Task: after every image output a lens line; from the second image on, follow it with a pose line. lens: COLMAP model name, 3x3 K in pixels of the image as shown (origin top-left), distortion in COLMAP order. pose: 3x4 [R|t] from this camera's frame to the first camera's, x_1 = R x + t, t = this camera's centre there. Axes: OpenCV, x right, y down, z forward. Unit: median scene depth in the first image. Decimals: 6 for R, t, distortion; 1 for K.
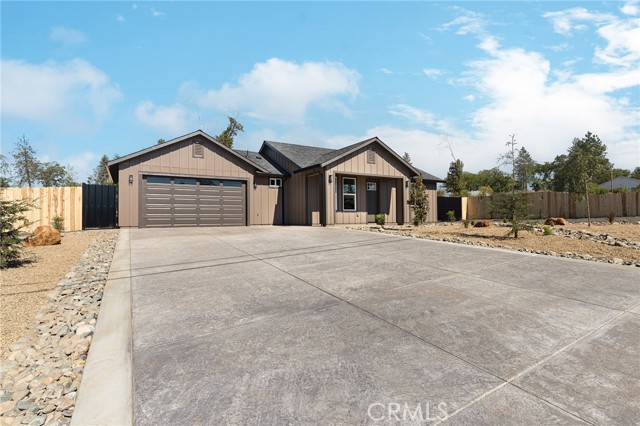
lens RADIAL K [[308.2, 0, 318.6], [0, 308.2, 214.2], [0, 0, 1]] dist [0.003641, 0.000141]
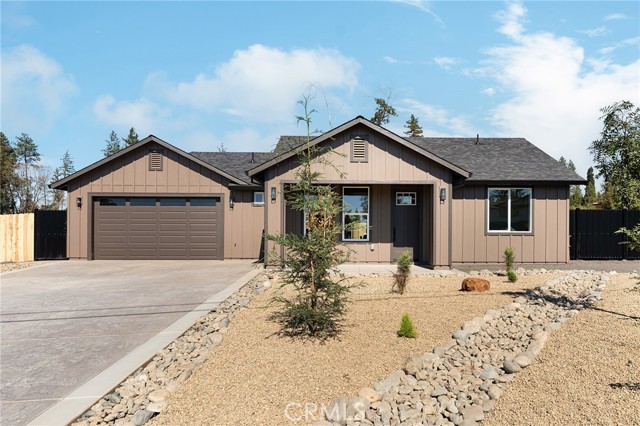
lens RADIAL K [[427.2, 0, 345.4], [0, 427.2, 235.5], [0, 0, 1]] dist [0.001020, -0.002084]
pose [[0.877385, 0.013039, -0.479609, 0.497975], [-0.003440, 0.999776, 0.020889, -0.040459], [0.479774, -0.016678, 0.877234, 0.258030]]
